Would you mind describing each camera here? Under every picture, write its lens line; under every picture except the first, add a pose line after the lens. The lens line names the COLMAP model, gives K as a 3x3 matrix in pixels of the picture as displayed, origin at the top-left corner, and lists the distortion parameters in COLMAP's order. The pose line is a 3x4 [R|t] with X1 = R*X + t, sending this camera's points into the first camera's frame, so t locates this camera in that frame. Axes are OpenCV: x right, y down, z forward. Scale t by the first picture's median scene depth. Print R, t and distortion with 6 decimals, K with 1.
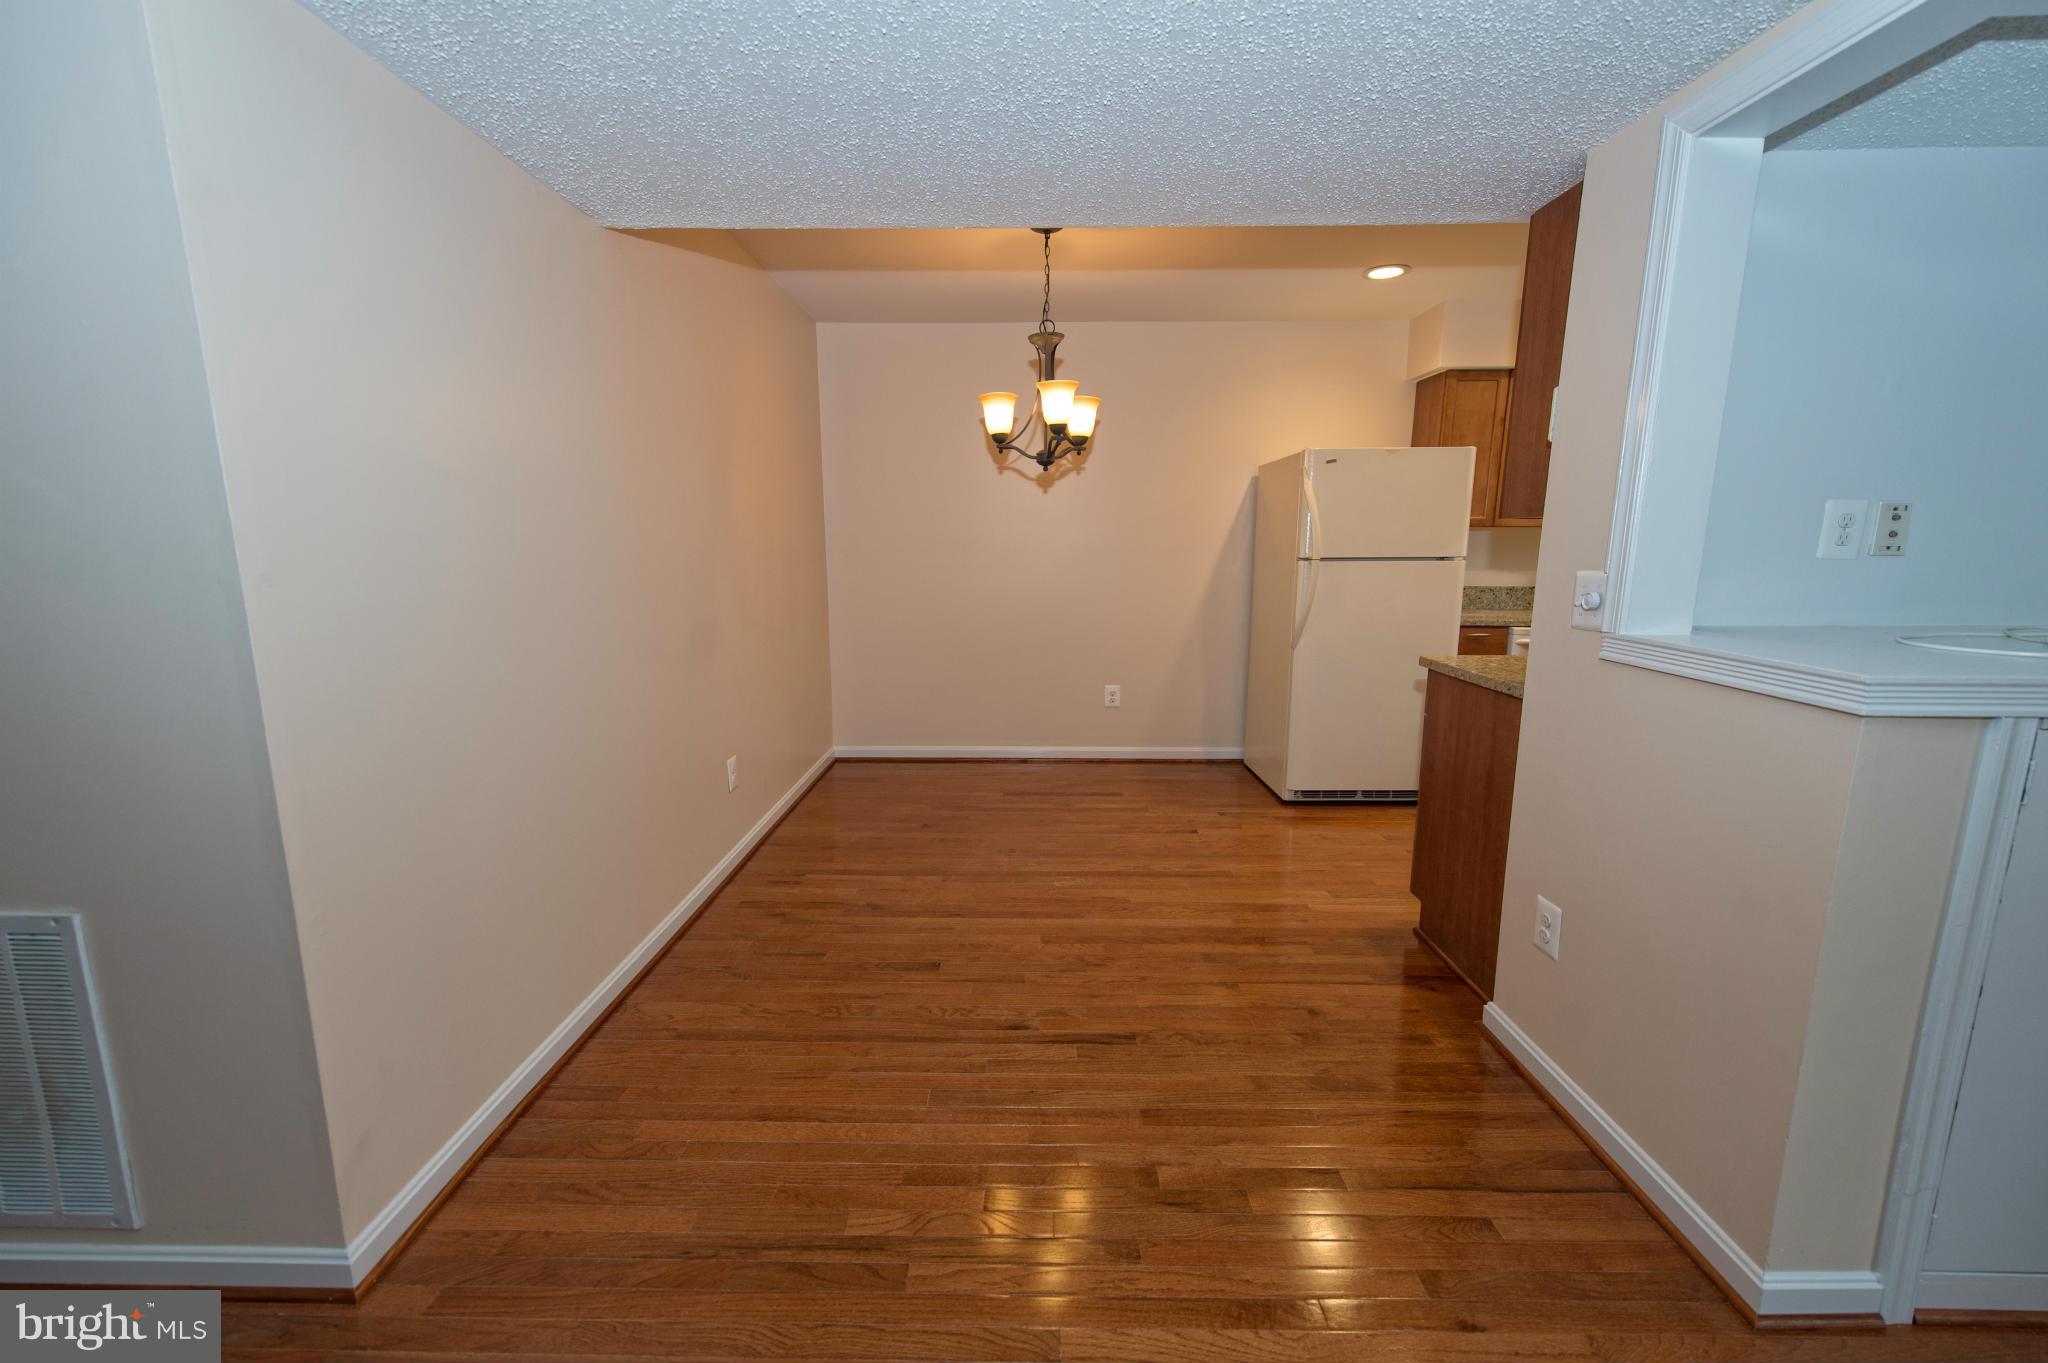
lens RADIAL K [[795.7, 0, 1021.7], [0, 795.7, 679.2], [0, 0, 1]] dist [0.013612, -0.004425]
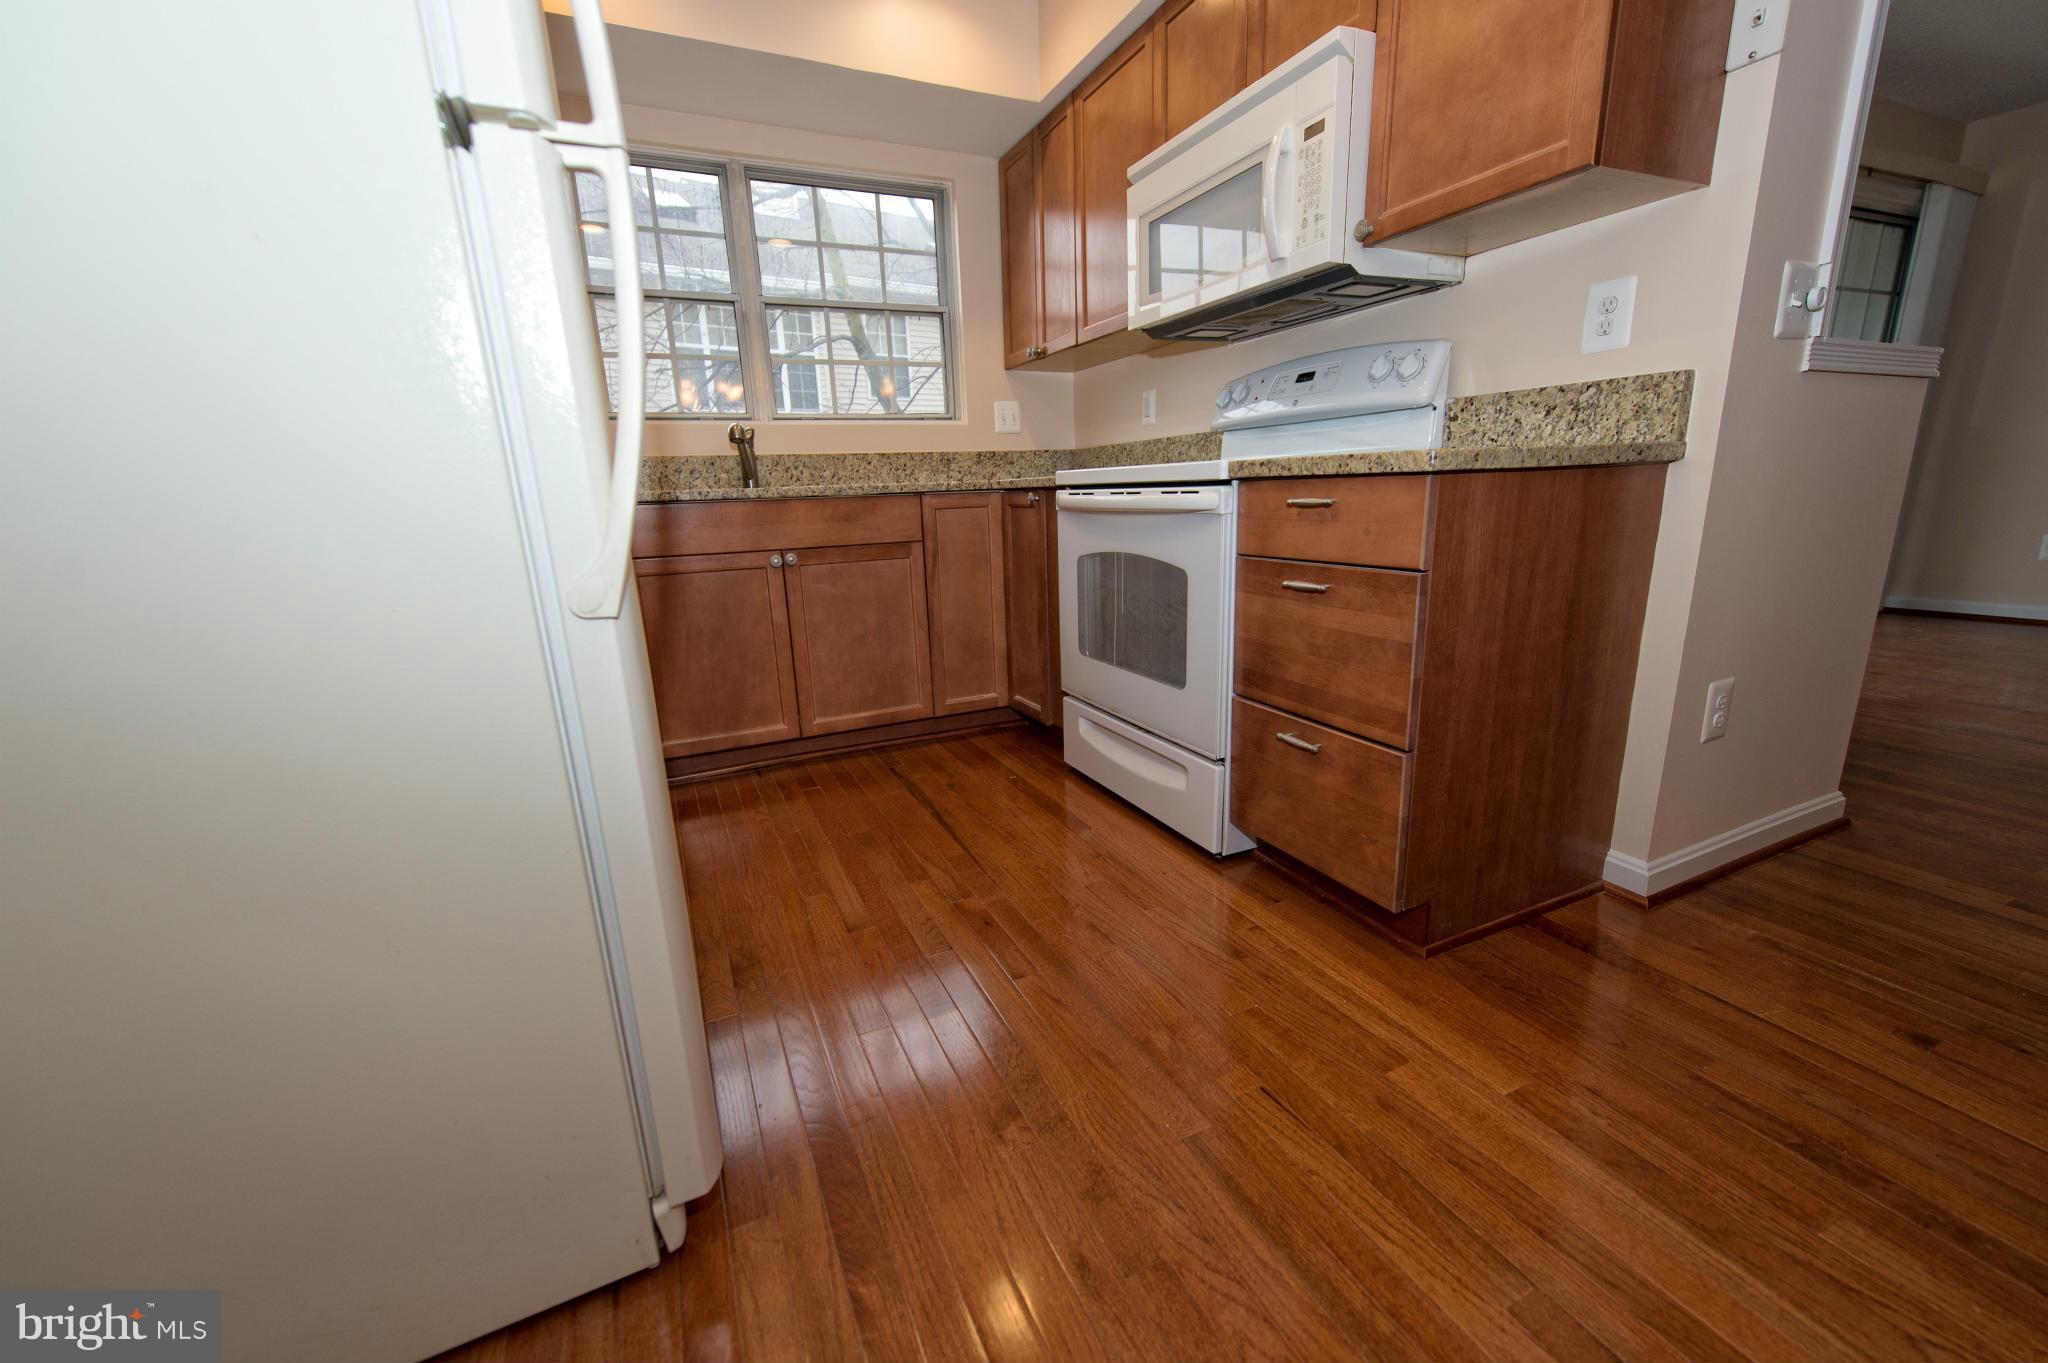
lens RADIAL K [[795.7, 0, 1019.9], [0, 795.7, 676.6], [0, 0, 1]] dist [0.013612, -0.004425]
pose [[-0.430719, -0.201389, 0.879729, 0.156743], [0.190851, 0.932413, 0.306890, -0.092298], [-0.882075, 0.300080, -0.363173, 1.366092]]
